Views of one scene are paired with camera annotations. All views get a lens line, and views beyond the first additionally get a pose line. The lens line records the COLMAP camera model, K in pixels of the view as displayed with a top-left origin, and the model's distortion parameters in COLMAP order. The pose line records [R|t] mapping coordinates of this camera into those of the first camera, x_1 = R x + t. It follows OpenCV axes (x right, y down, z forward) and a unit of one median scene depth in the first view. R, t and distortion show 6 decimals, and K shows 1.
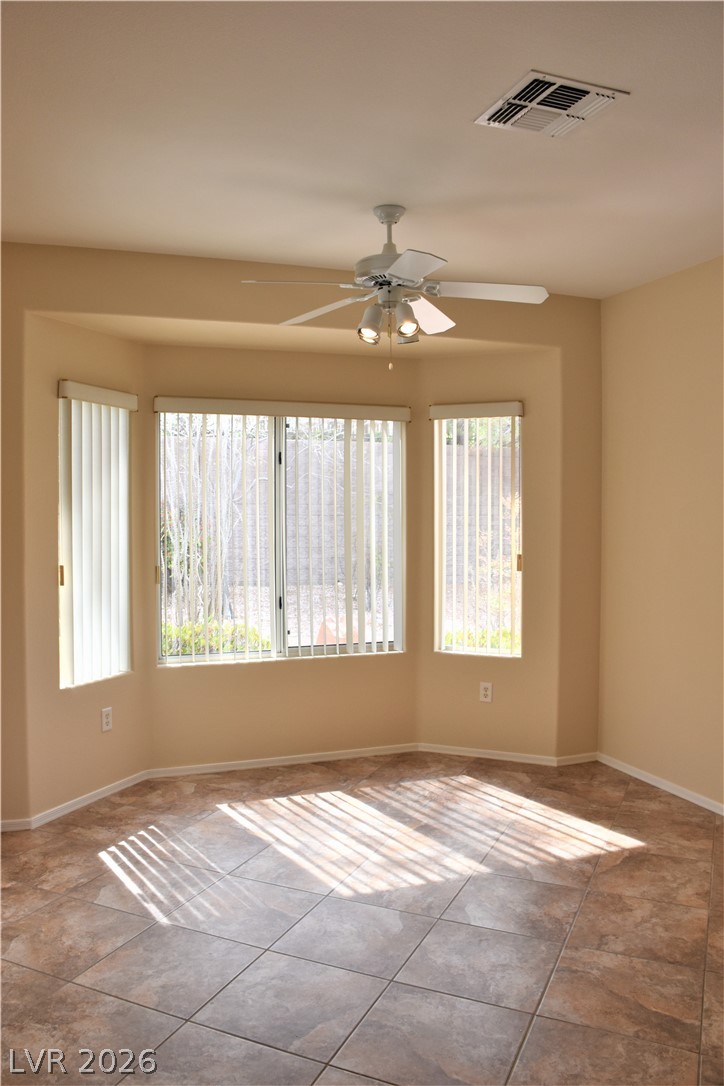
lens RADIAL K [[845.0, 0, 357.9], [0, 845.0, 533.5], [0, 0, 1]] dist [-0.125406, 0.070859]
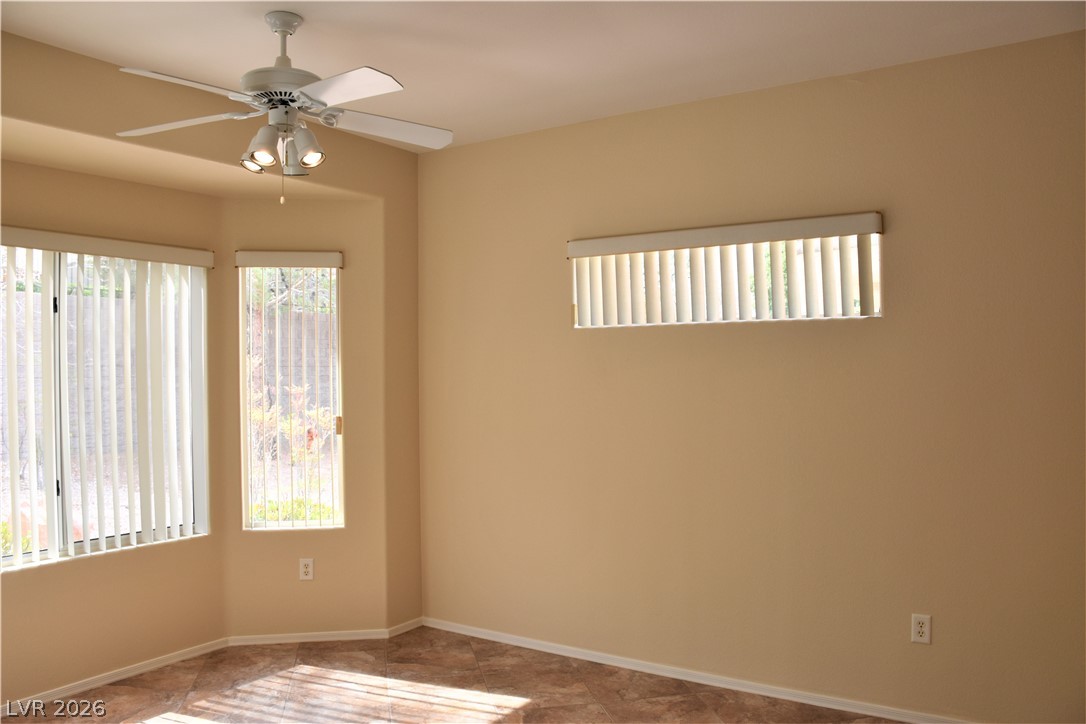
lens RADIAL K [[845.0, 0, 544.2], [0, 845.0, 366.8], [0, 0, 1]] dist [-0.125406, 0.070859]
pose [[0.815715, -0.004603, 0.578435, -0.165738], [0.024382, 0.999353, -0.026432, 0.000064], [-0.577940, 0.035664, 0.815300, 0.115155]]
